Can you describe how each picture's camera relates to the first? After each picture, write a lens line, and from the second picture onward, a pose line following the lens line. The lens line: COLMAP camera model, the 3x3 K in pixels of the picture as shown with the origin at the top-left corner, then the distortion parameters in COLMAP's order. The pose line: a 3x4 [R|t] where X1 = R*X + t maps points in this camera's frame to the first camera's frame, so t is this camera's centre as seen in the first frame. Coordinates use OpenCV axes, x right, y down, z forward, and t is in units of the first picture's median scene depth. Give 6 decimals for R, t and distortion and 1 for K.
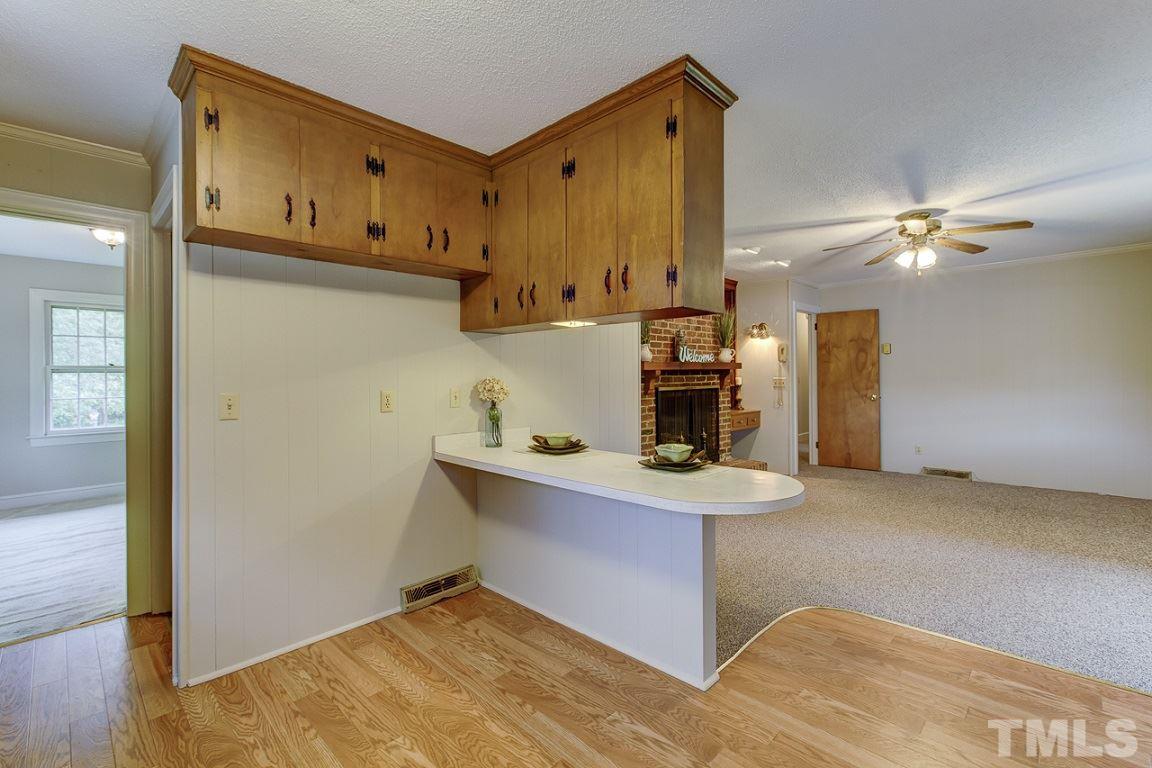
lens RADIAL K [[511.7, 0, 571.8], [0, 511.7, 370.2], [0, 0, 1]] dist [-0.001303, 0.000068]
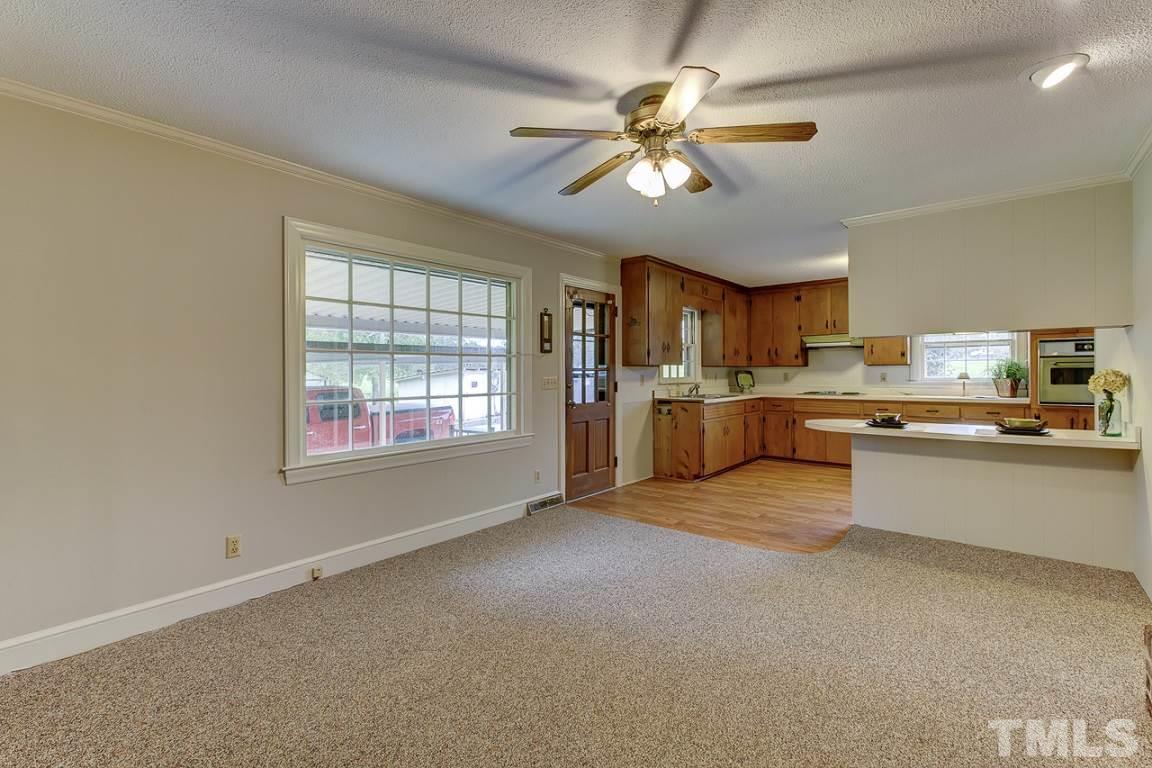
lens RADIAL K [[511.7, 0, 571.8], [0, 511.7, 370.2], [0, 0, 1]] dist [-0.001303, 0.000068]
pose [[-0.996866, 0.014908, -0.077694, 1.449192], [0.015668, 0.999835, -0.009182, 0.008686], [0.077544, -0.010371, -0.996935, 2.782960]]
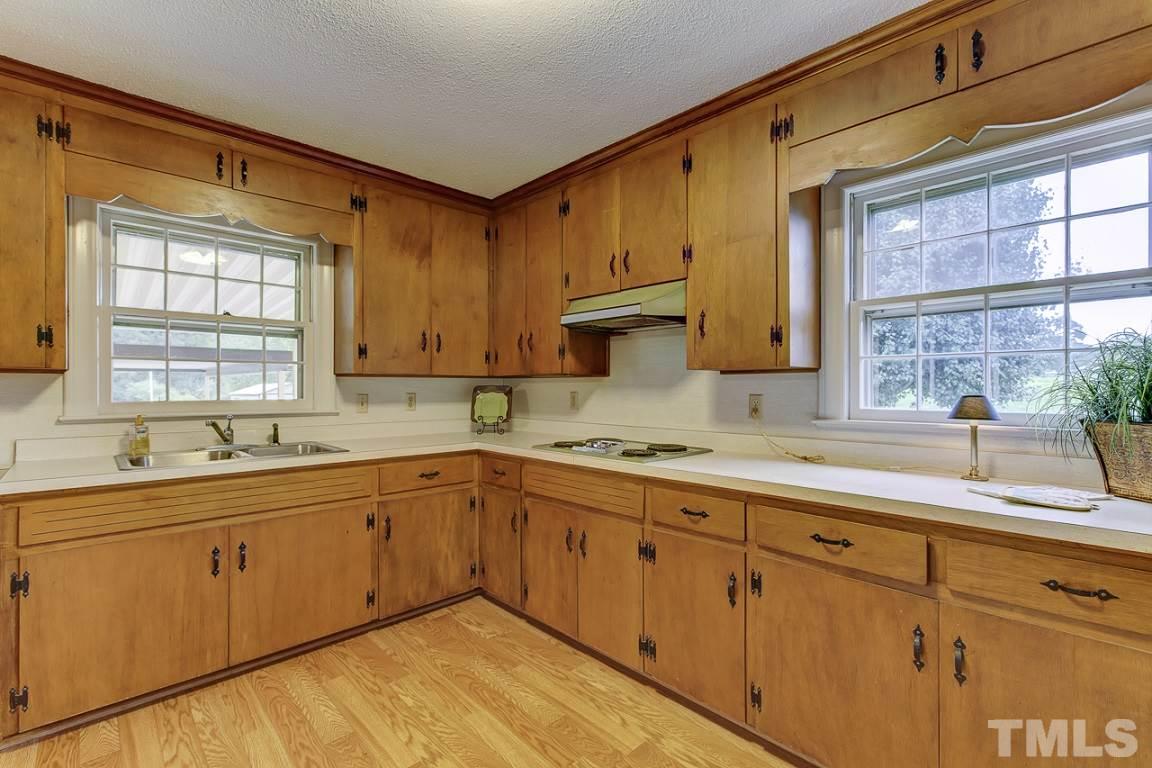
lens RADIAL K [[516.4, 0, 576.0], [0, 516.4, 384.0], [0, 0, 1]] dist [-0.001982, 0.000154]
pose [[-0.999294, 0.010973, 0.035922, -0.313658], [0.010578, 0.999882, -0.011159, 0.014345], [-0.036040, -0.010771, -0.999292, 0.988695]]
